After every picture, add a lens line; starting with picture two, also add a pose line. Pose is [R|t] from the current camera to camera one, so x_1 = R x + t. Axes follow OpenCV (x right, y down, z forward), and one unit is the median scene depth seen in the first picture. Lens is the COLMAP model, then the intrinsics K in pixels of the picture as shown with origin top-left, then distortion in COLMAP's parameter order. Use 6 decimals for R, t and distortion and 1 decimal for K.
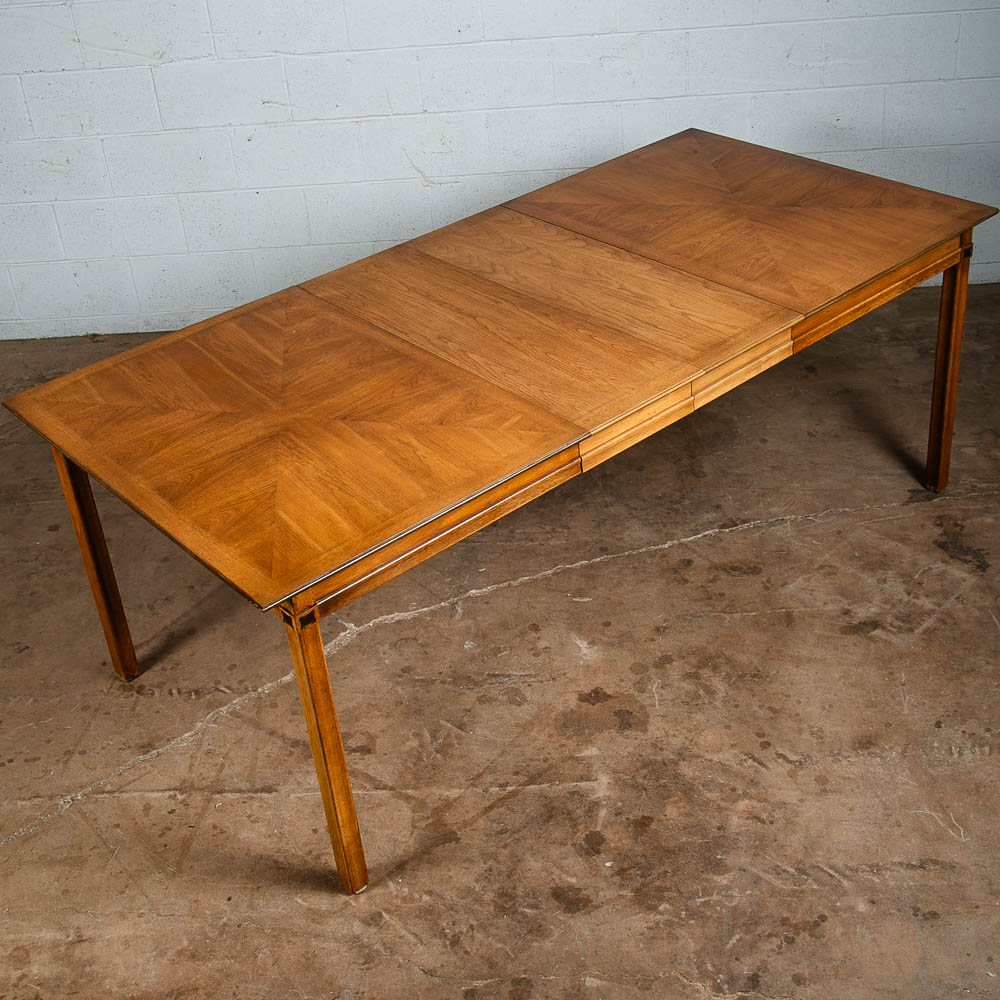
lens RADIAL K [[1415.7, 0, 518.8], [0, 1415.7, 496.5], [0, 0, 1]] dist [-0.051418, 0.043981]
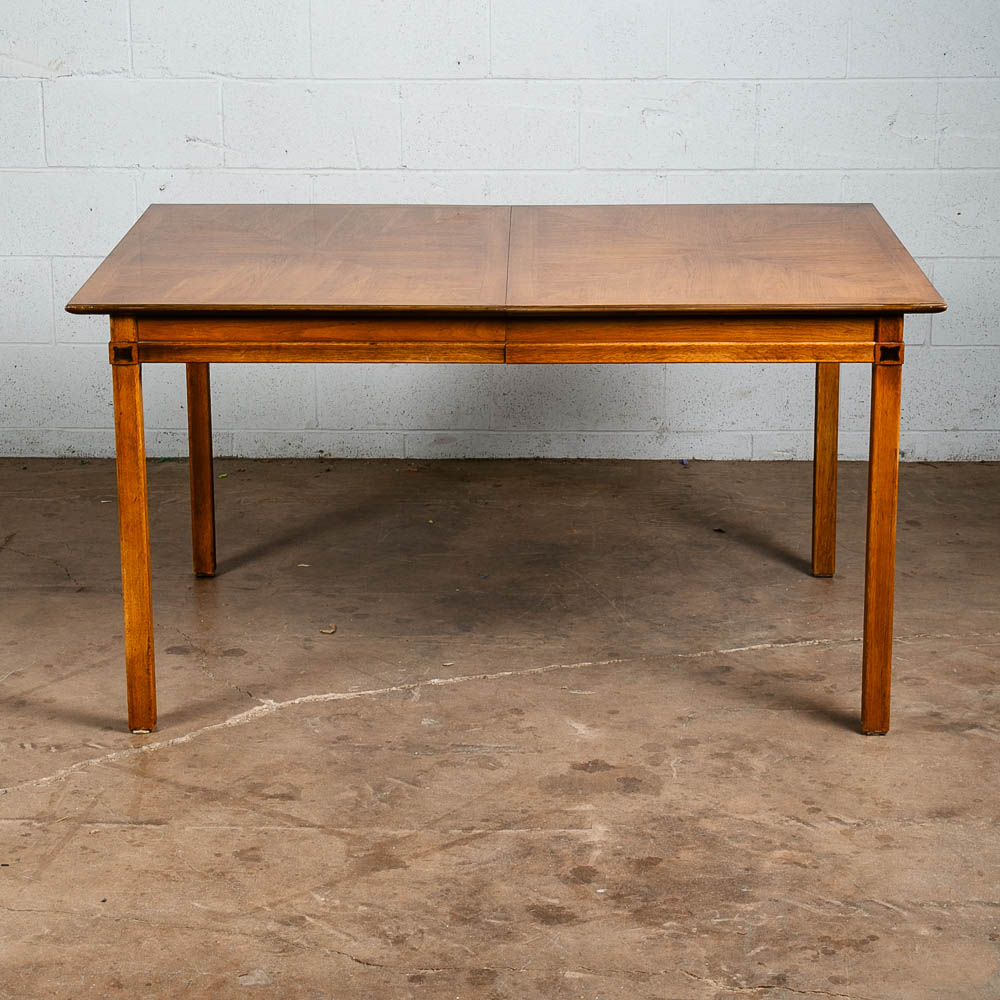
lens RADIAL K [[2637.1, 0, 519.5], [0, 2637.1, 449.1], [0, 0, 1]] dist [0.083425, 0.284320]
pose [[0.997715, 0.067375, 0.005063, -0.003931], [-0.062335, 0.946797, -0.315737, 0.424577], [-0.026066, 0.314700, 0.948833, -0.385671]]
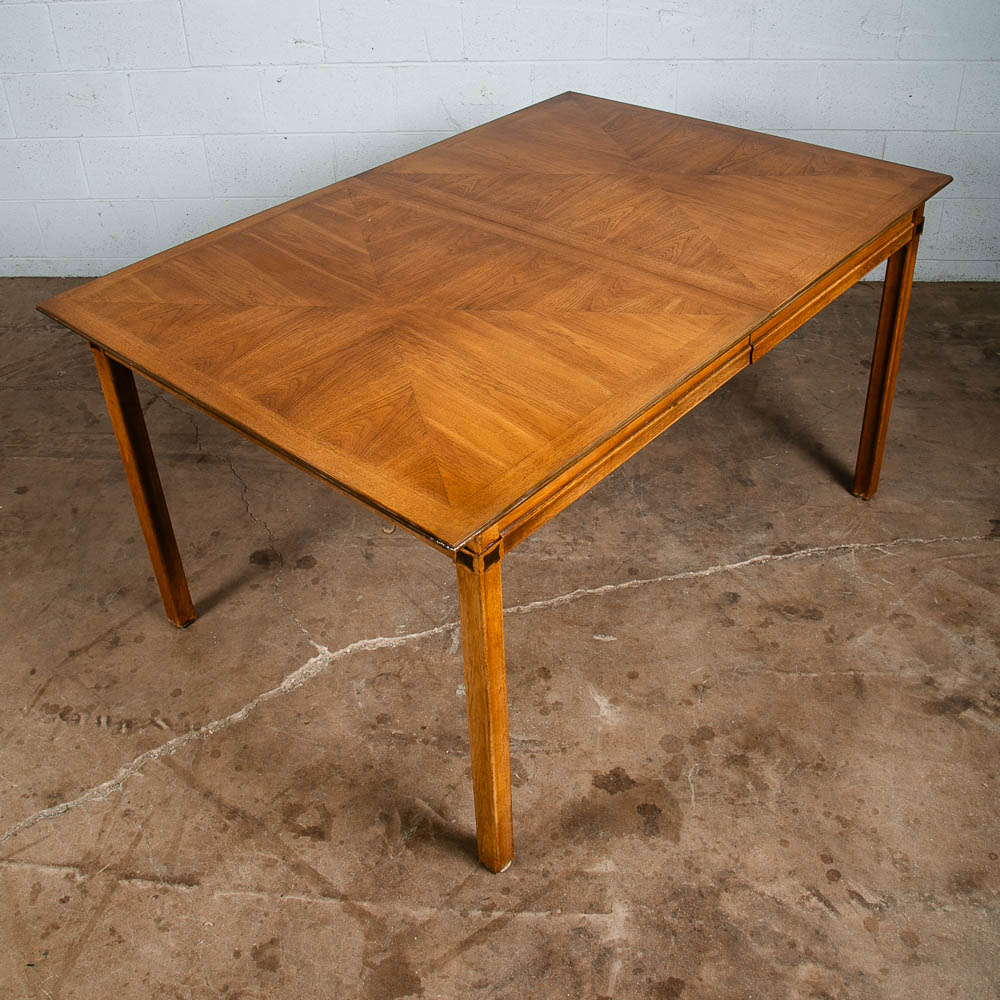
lens RADIAL K [[1116.5, 0, 493.2], [0, 1116.5, 422.4], [0, 0, 1]] dist [-0.126323, 0.070967]
pose [[0.996753, 0.066910, -0.044800, 0.000638], [-0.066619, 0.997747, 0.007955, -0.057662], [0.045231, -0.004944, 0.998964, 0.381662]]
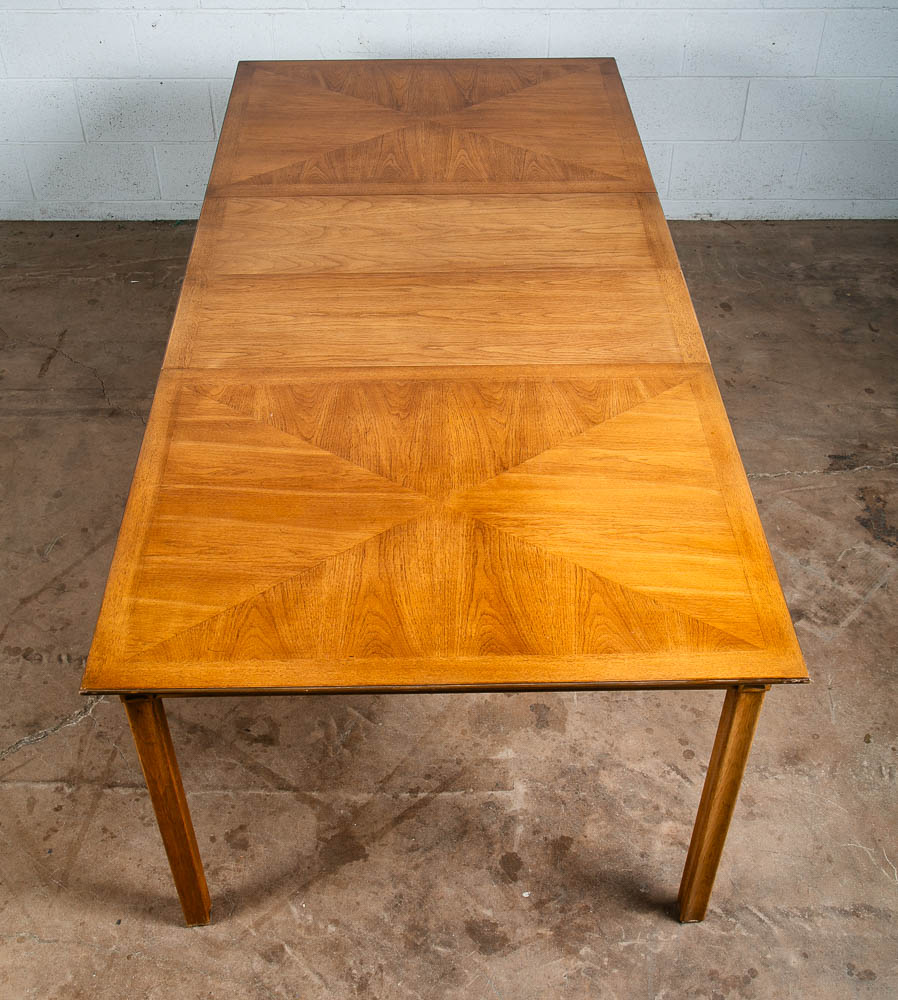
lens RADIAL K [[1232.4, 0, 449.1], [0, 1232.4, 483.1], [0, 0, 1]] dist [-0.023749, 0.033046]
pose [[0.997489, 0.042958, 0.056311, -0.039796], [-0.050435, 0.989020, 0.138908, -0.106908], [-0.049725, -0.141399, 0.988703, 0.196513]]
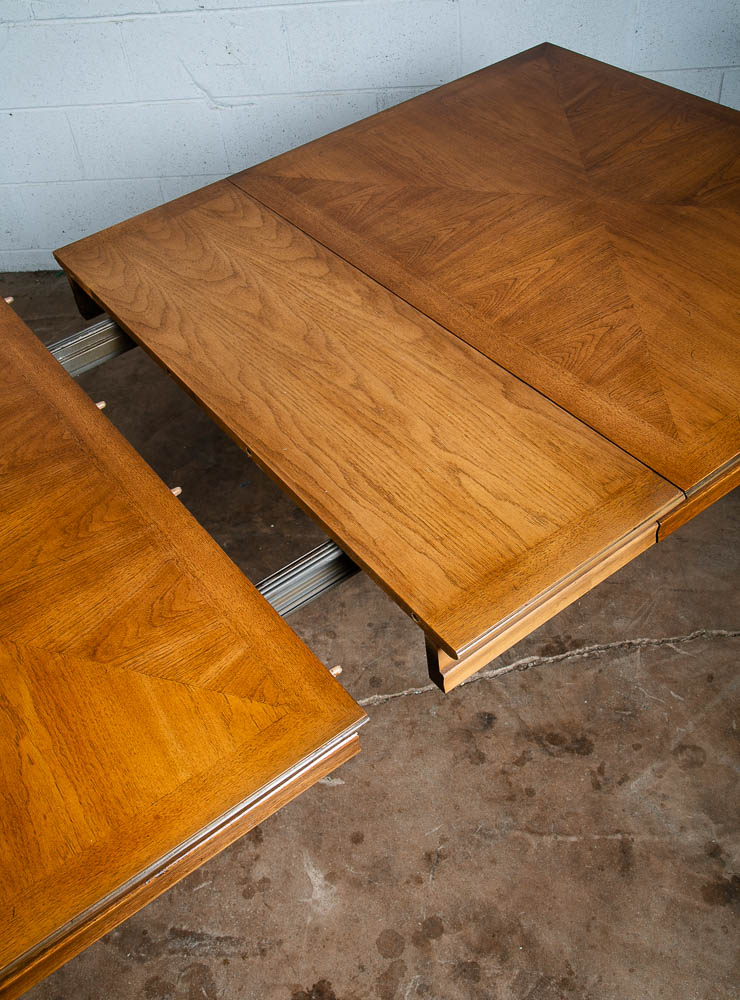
lens RADIAL K [[997.1, 0, 370.0], [0, 997.1, 500.0], [0, 0, 1]] dist [-0.053279, 0.121381]
pose [[0.996601, 0.036386, -0.073912, 0.103666], [-0.018971, 0.974428, 0.223897, -0.189886], [0.080168, -0.221734, 0.971806, 0.597349]]
